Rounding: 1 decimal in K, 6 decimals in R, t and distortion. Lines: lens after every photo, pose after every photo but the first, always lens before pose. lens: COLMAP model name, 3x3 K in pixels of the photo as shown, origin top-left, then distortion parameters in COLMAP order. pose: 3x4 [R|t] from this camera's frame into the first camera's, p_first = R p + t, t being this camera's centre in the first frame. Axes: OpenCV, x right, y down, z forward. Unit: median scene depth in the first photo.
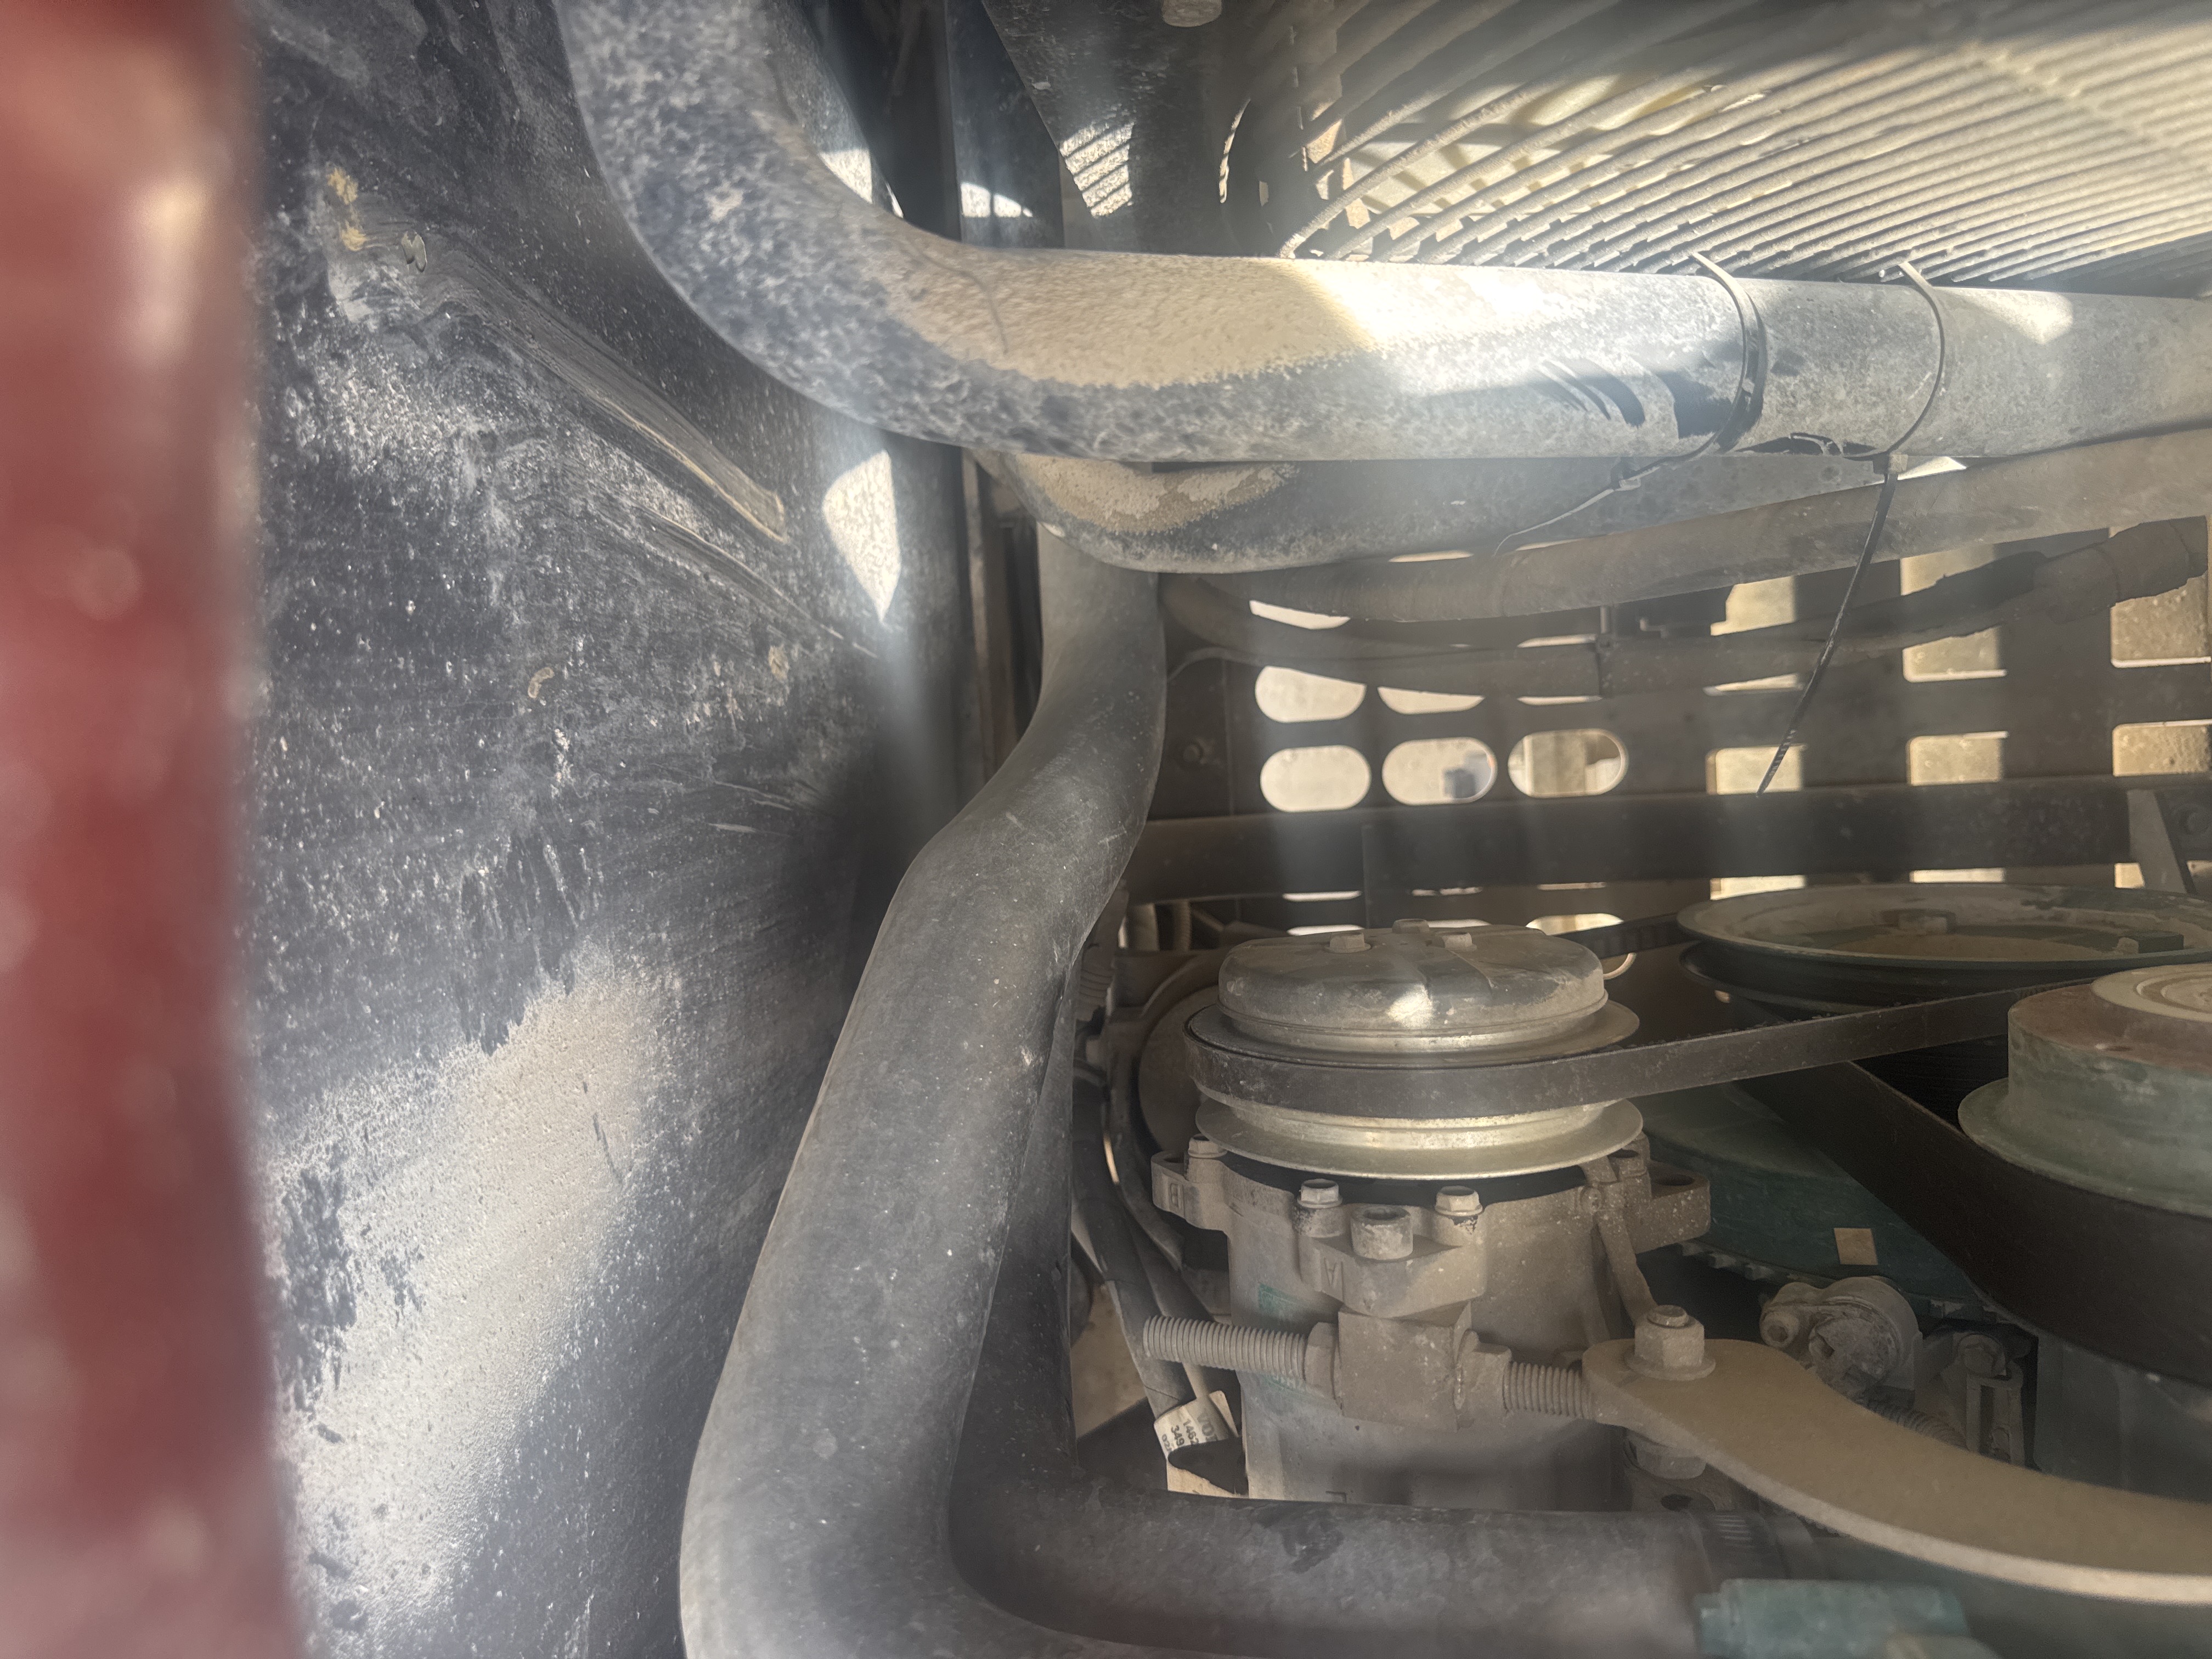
lens RADIAL K [[1644.2, 0, 1106.0], [0, 1644.2, 829.5], [0, 0, 1]] dist [0.075090, -0.152410]
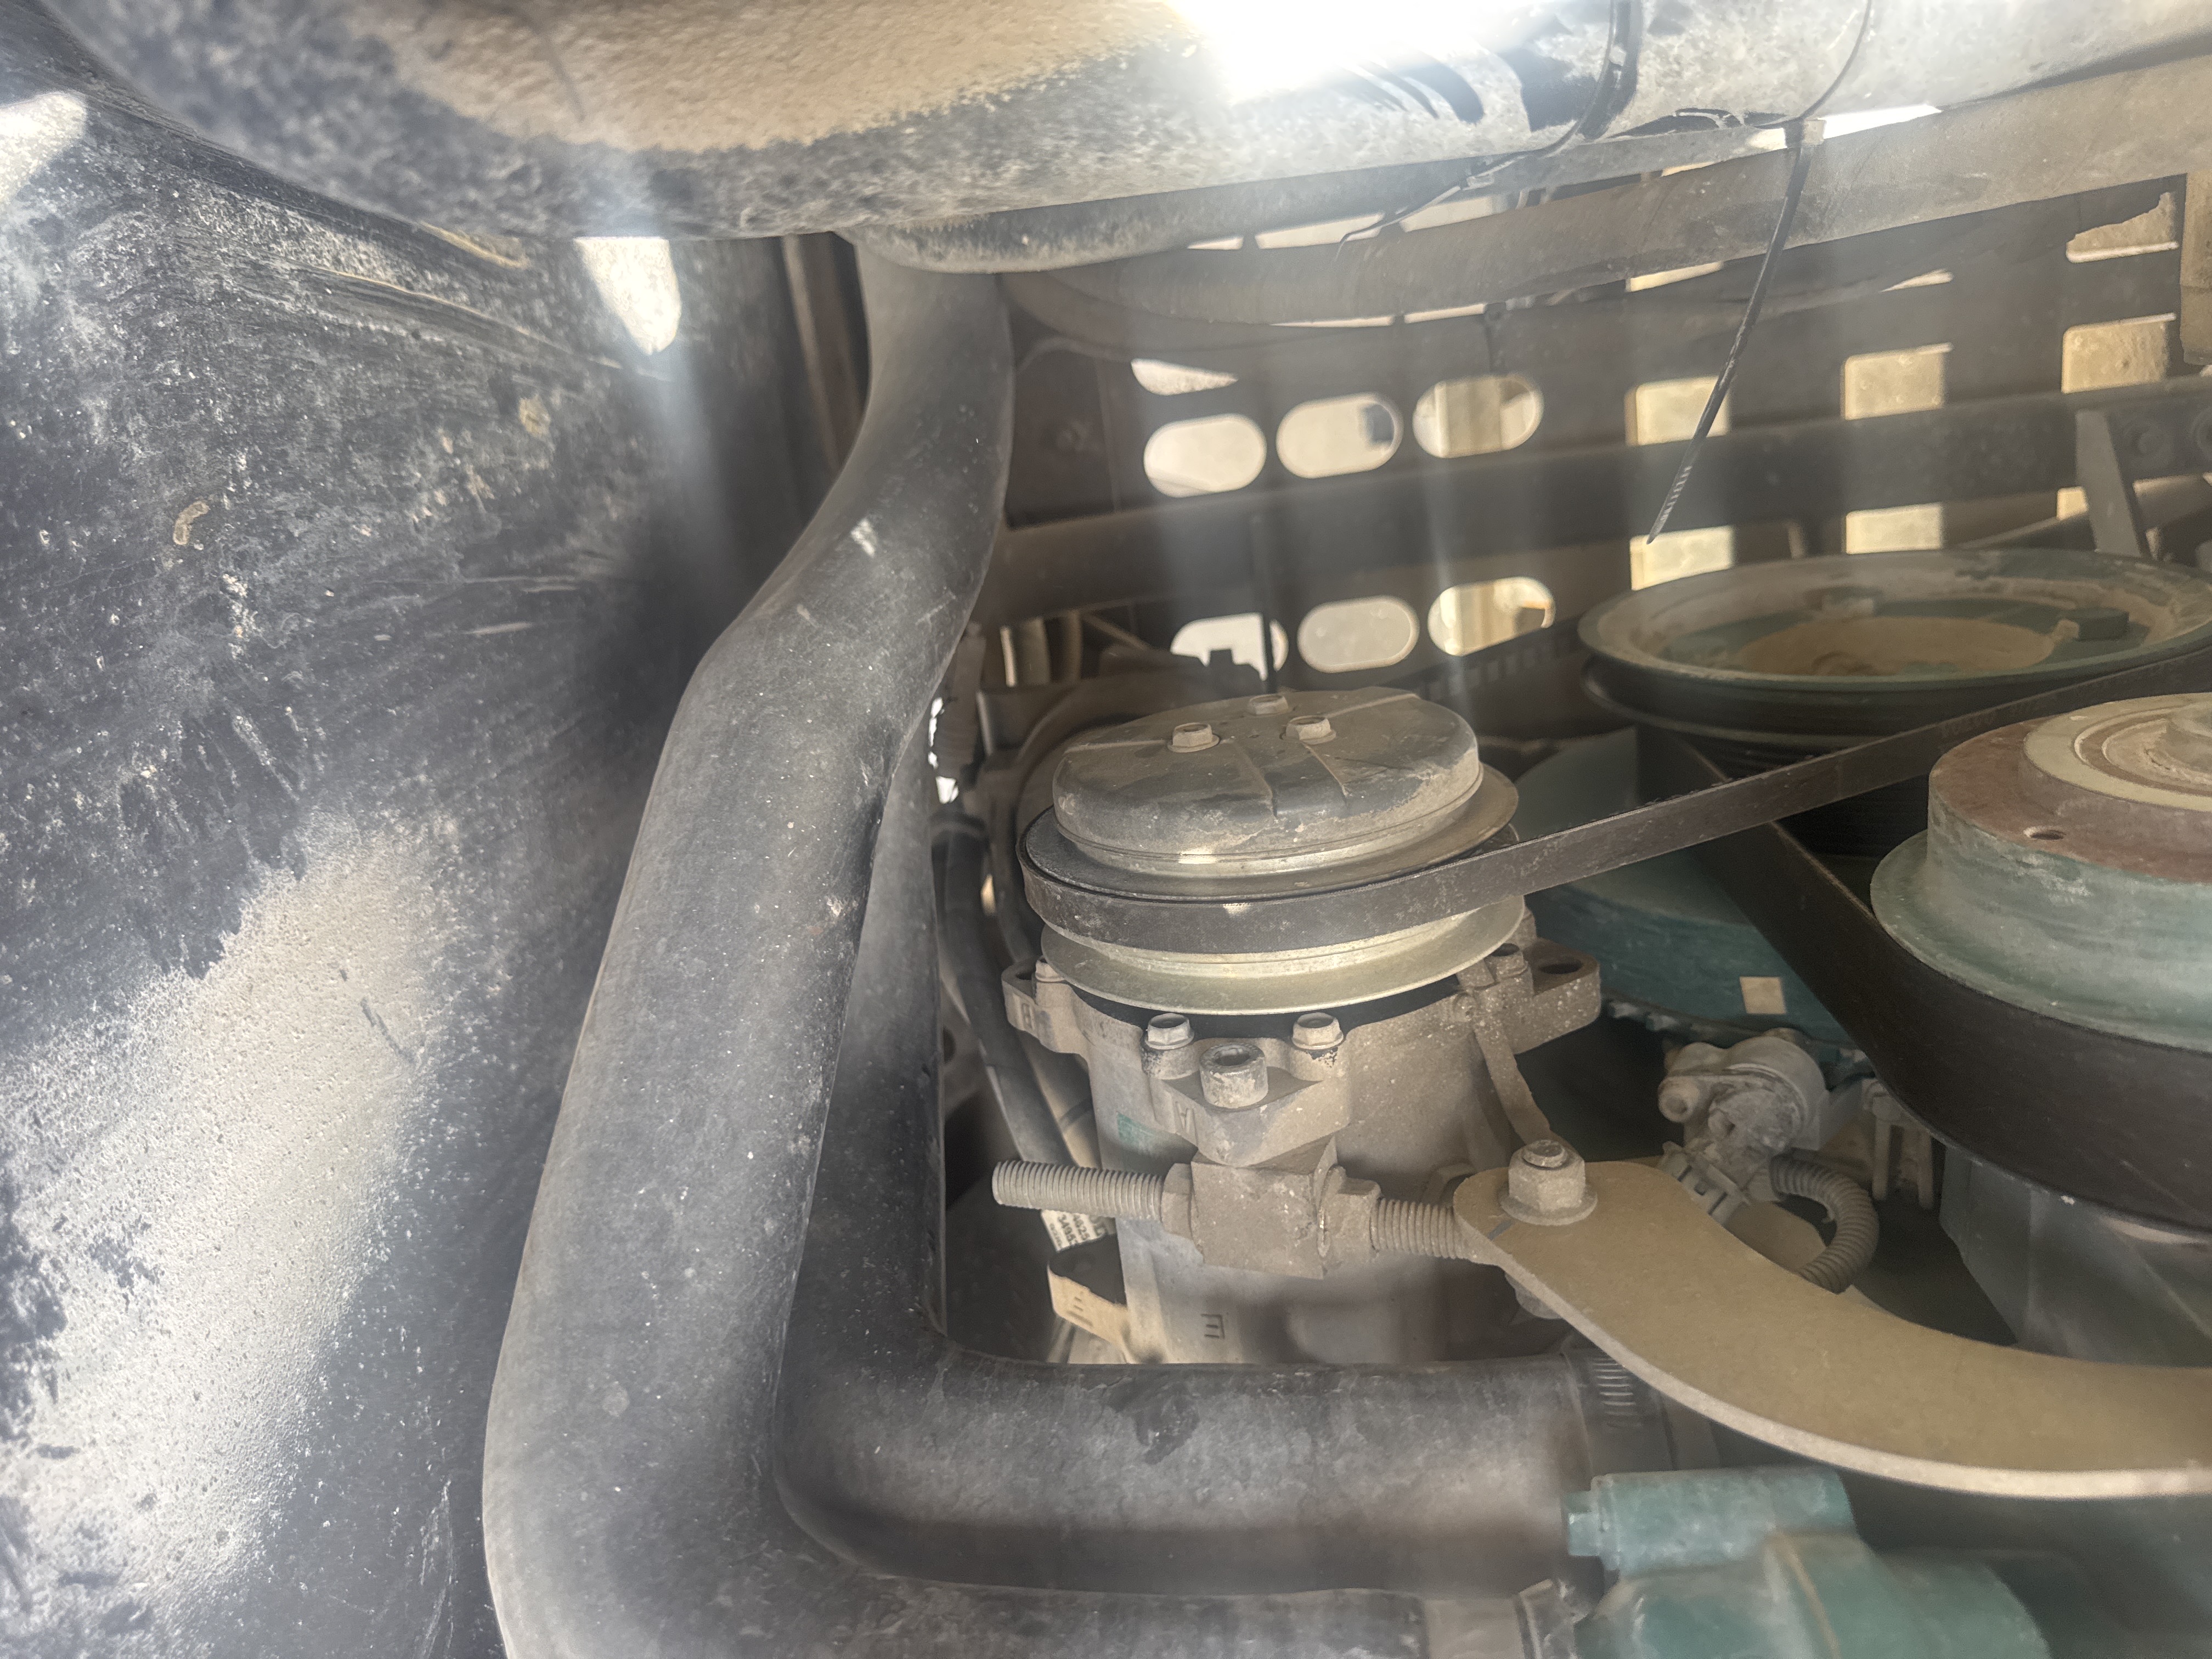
lens RADIAL K [[1649.0, 0, 1112.5], [0, 1649.0, 834.3], [0, 0, 1]] dist [-0.034995, 0.016865]
pose [[0.996144, -0.086403, 0.015250, 0.098324], [0.080326, 0.968026, 0.237640, -0.102328], [-0.035295, -0.235499, 0.971234, 0.168181]]
